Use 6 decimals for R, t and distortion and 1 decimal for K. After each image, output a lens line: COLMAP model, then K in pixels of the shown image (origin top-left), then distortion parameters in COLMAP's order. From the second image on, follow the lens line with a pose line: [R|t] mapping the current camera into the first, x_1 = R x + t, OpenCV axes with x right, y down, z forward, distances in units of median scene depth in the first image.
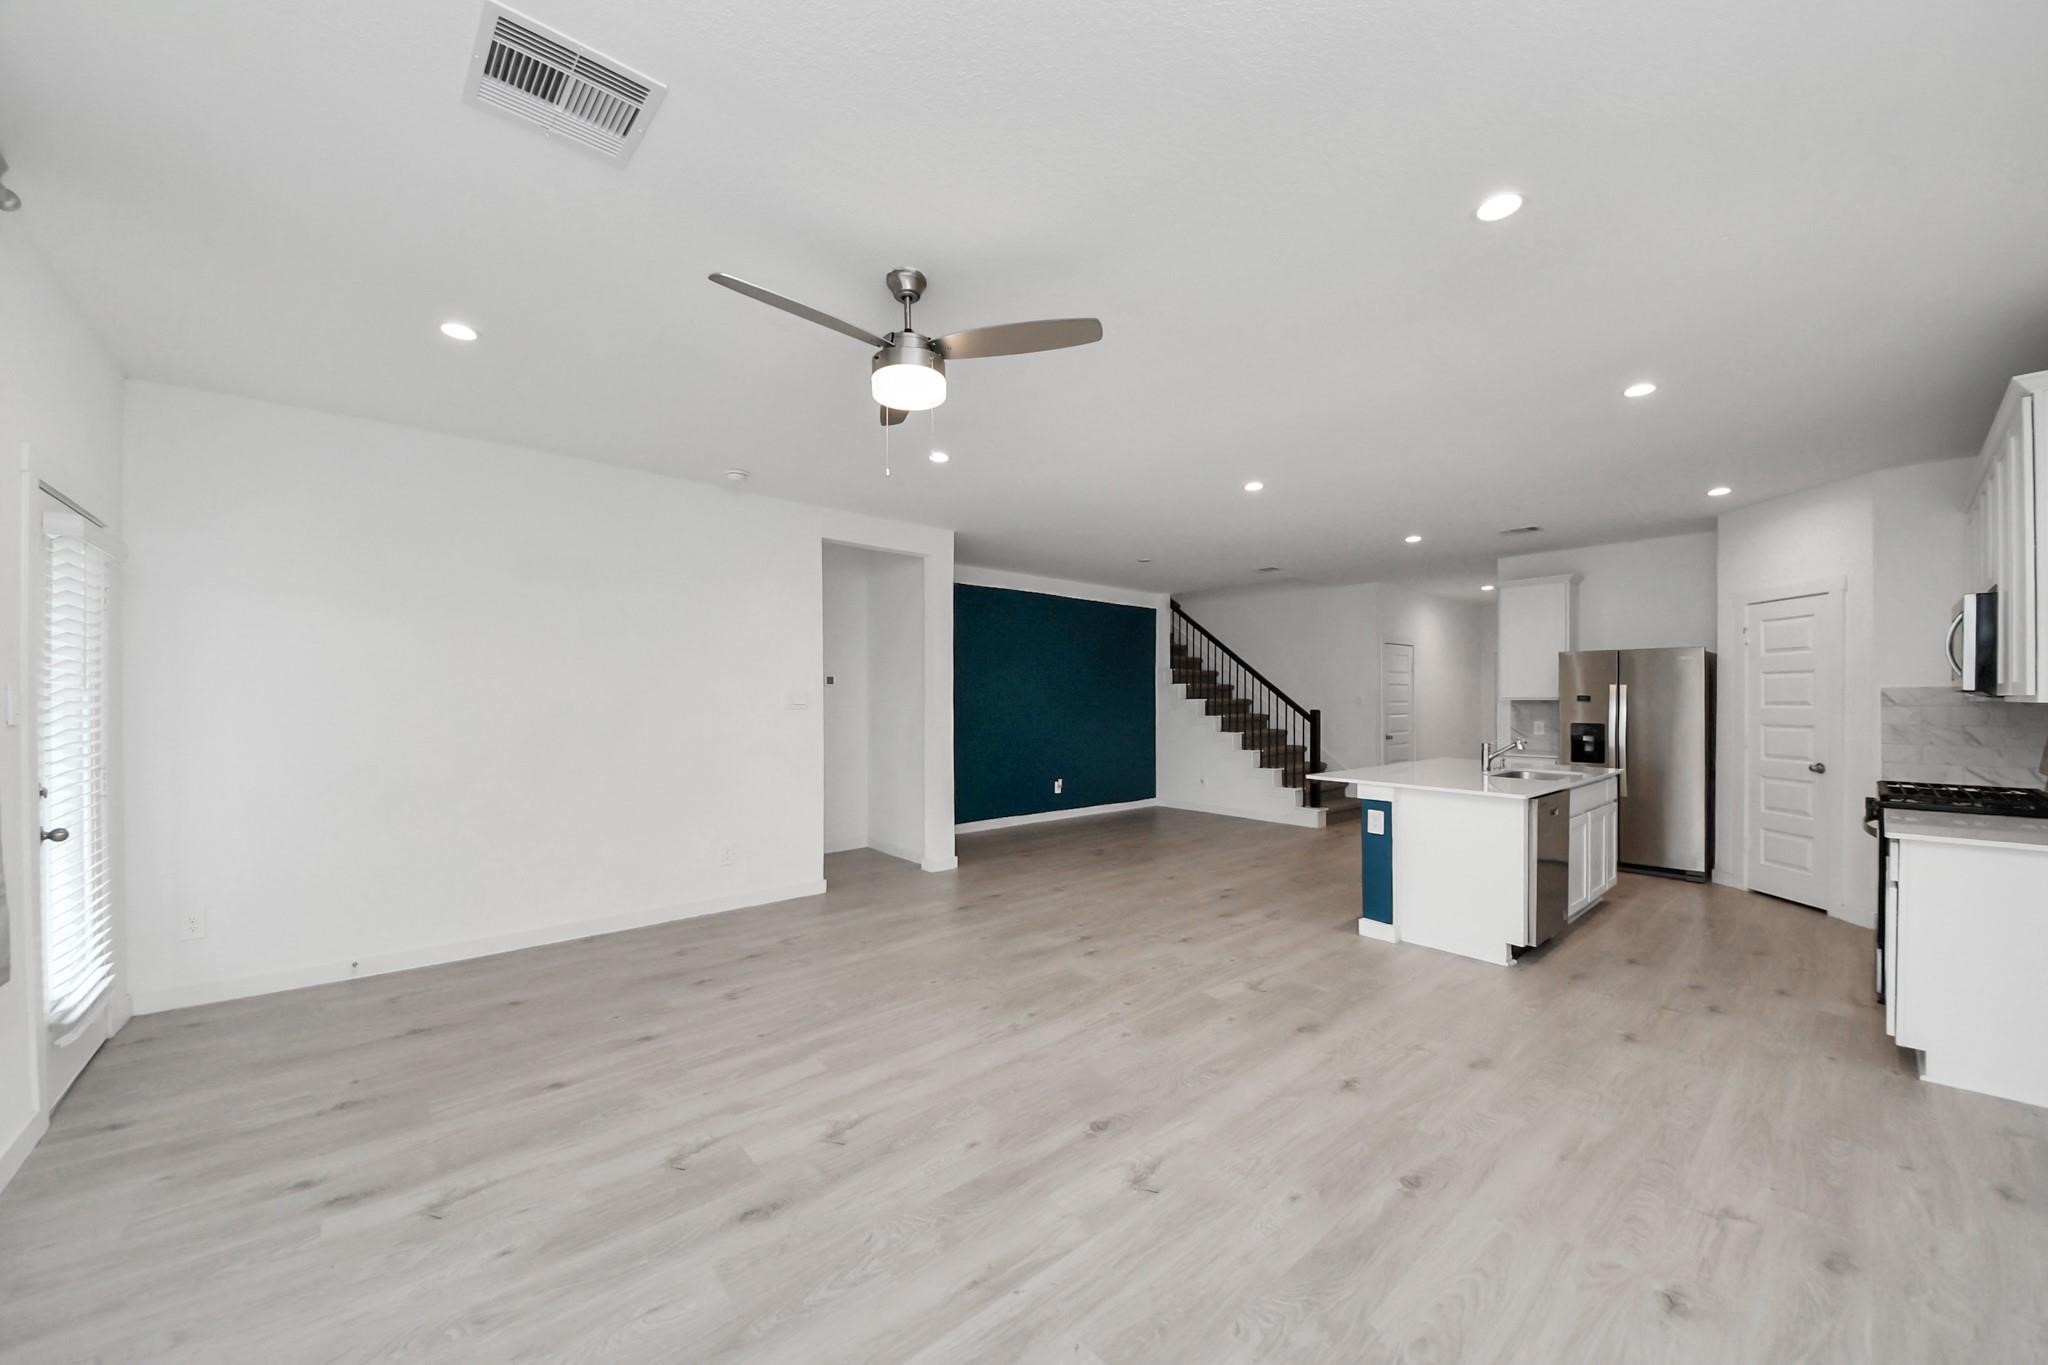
lens RADIAL K [[735.8, 0, 991.6], [0, 735.8, 696.7], [0, 0, 1]] dist [-0.000323, -0.012496]
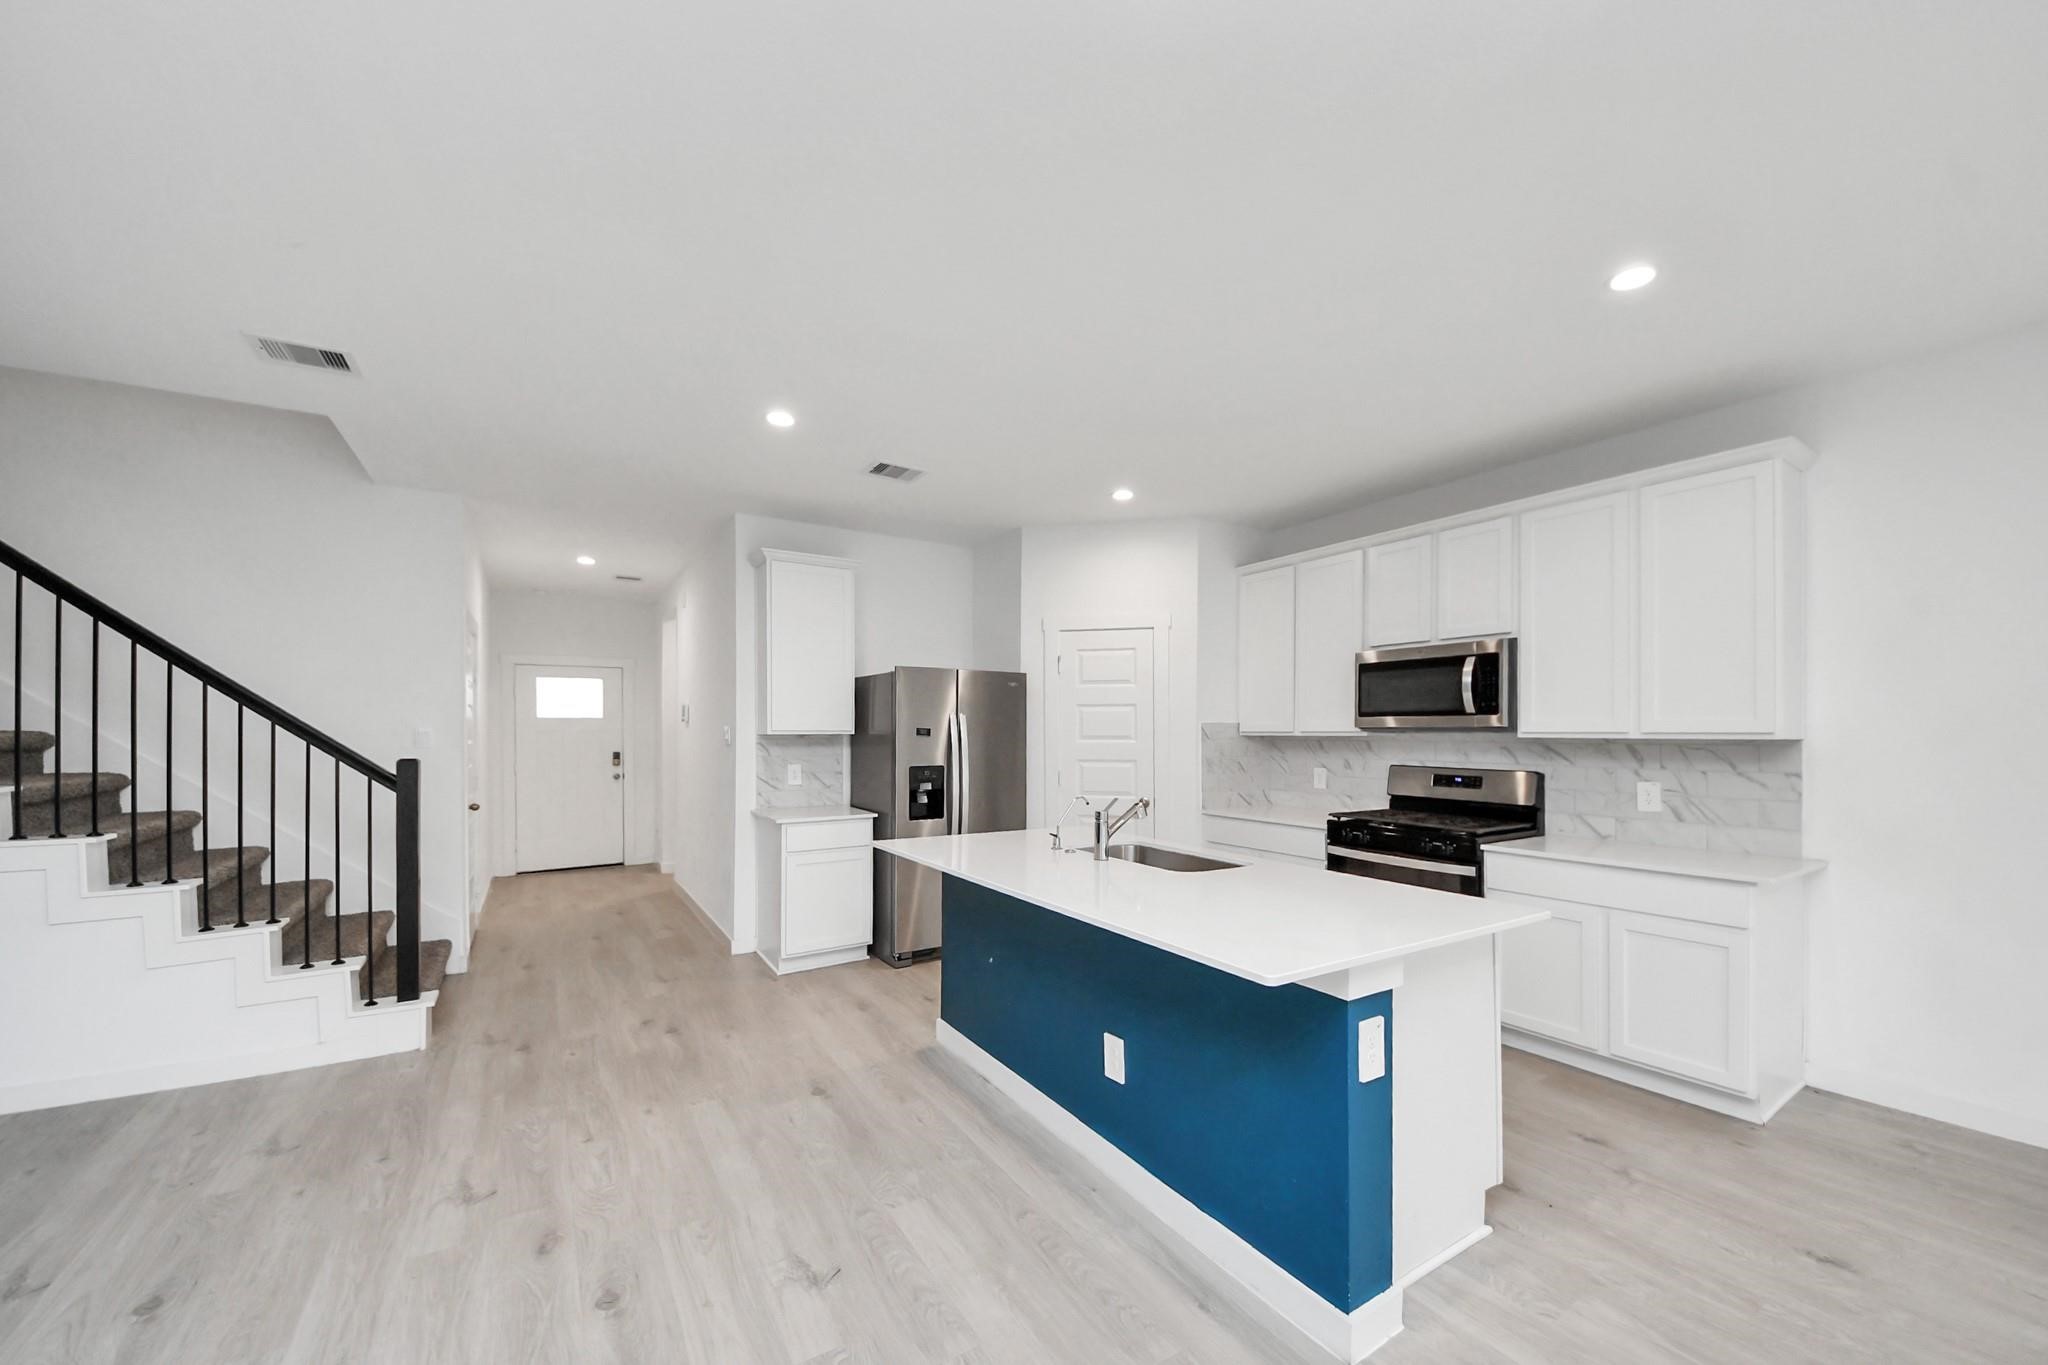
lens RADIAL K [[762.5, 0, 1045.3], [0, 762.5, 686.4], [0, 0, 1]] dist [0.008074, -0.010571]
pose [[0.097118, 0.056249, 0.993682, 0.060075], [-0.003522, 0.998415, -0.056173, -0.000987], [-0.995267, 0.001956, 0.097163, 0.816208]]
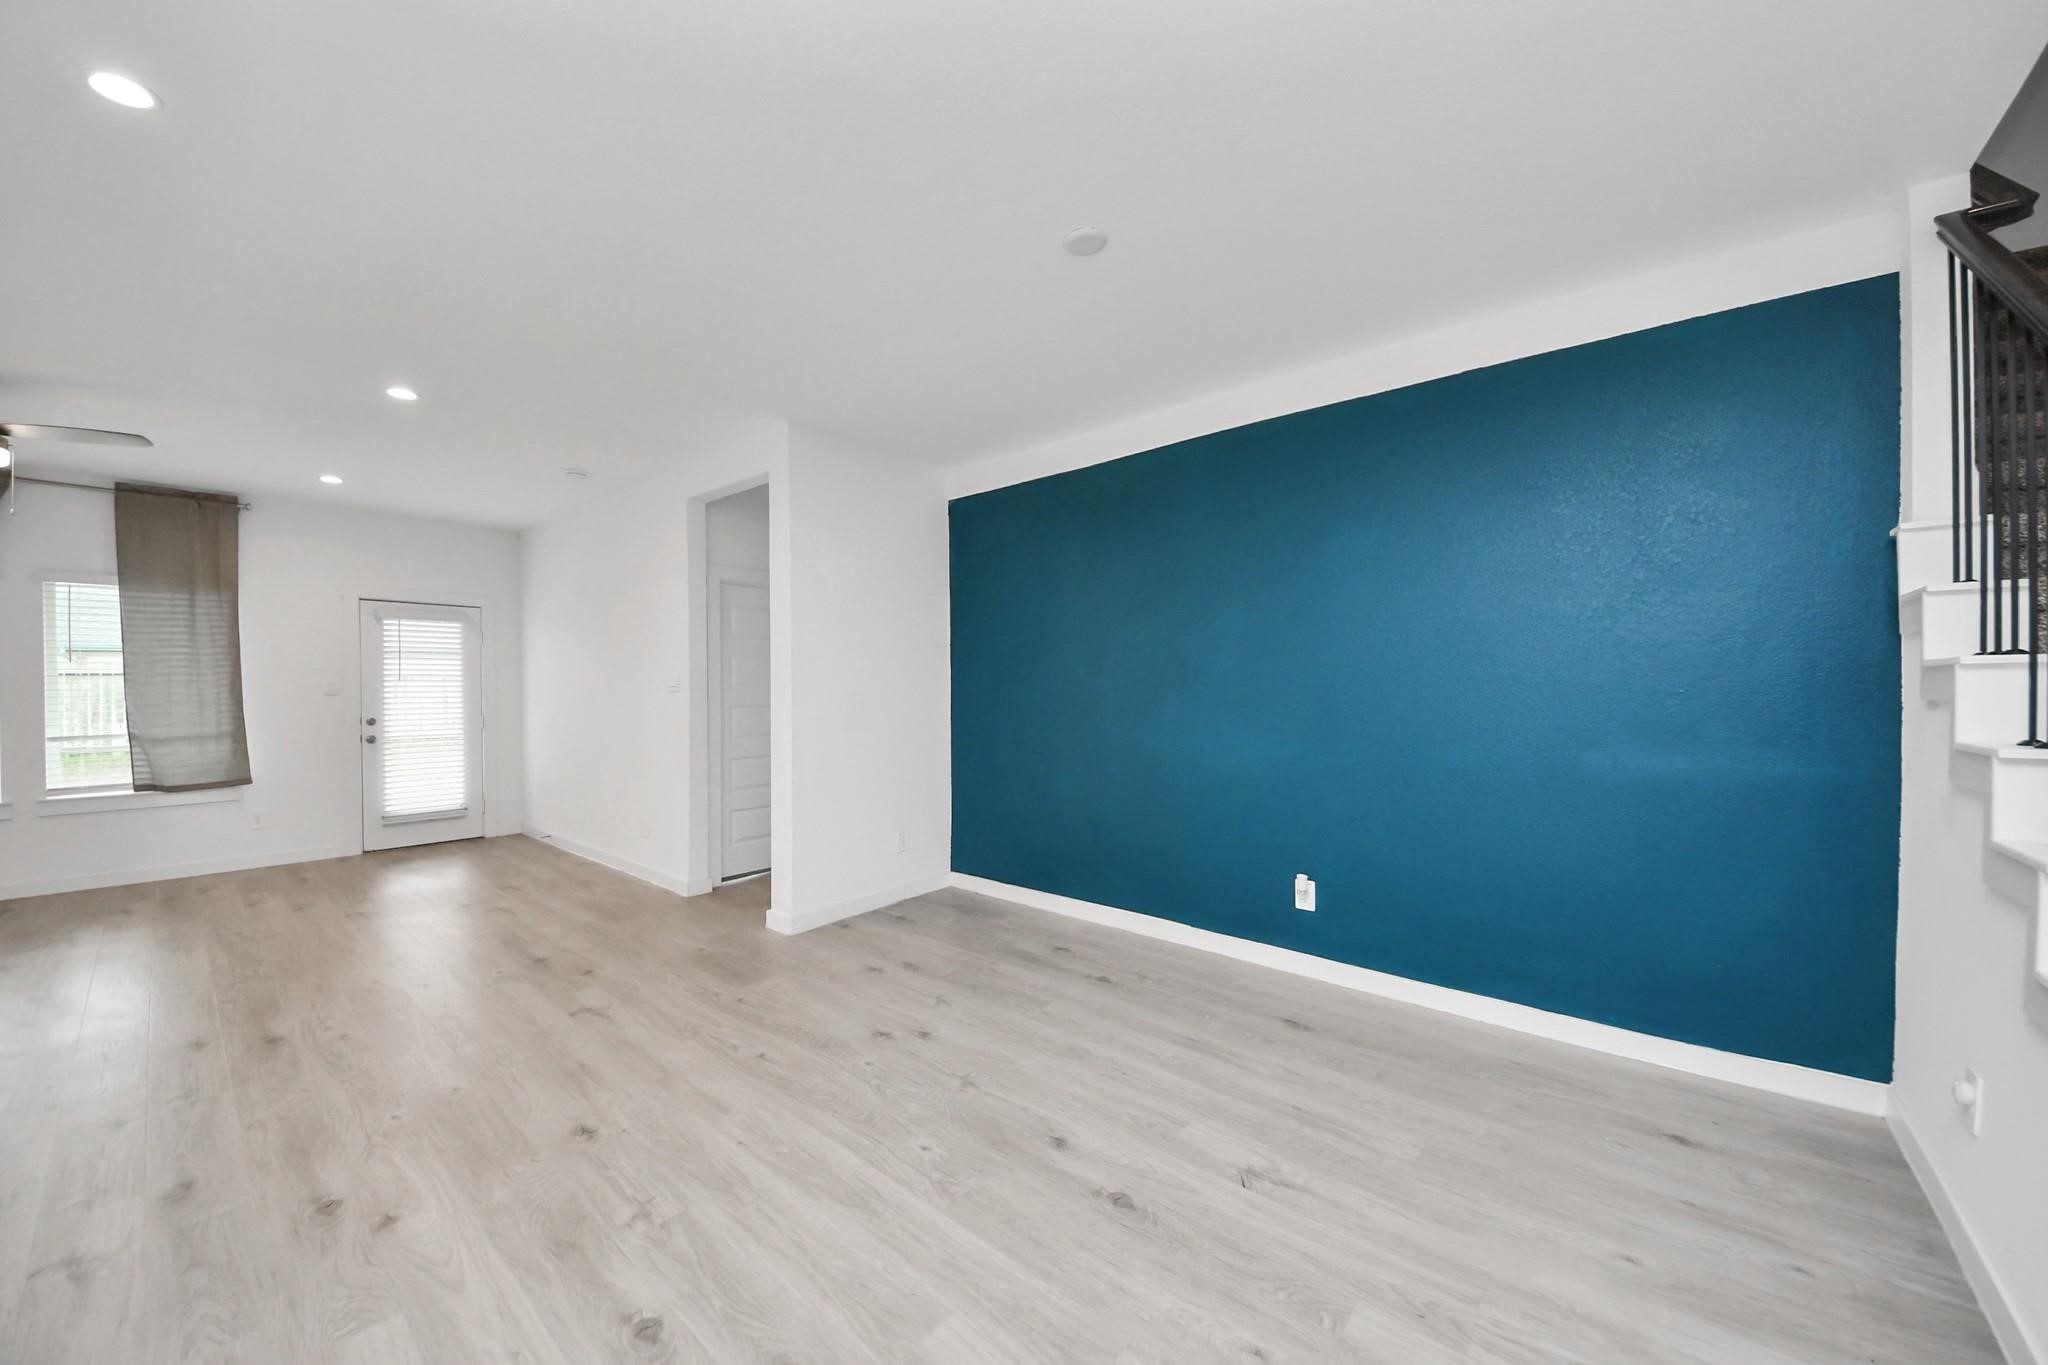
lens RADIAL K [[737.5, 0, 1019.9], [0, 737.5, 691.6], [0, 0, 1]] dist [0.000390, -0.010495]
pose [[0.181908, 0.004810, -0.983304, 0.629017], [0.007207, 0.999955, 0.006225, 0.012625], [0.983289, -0.008219, 0.181865, 1.103600]]
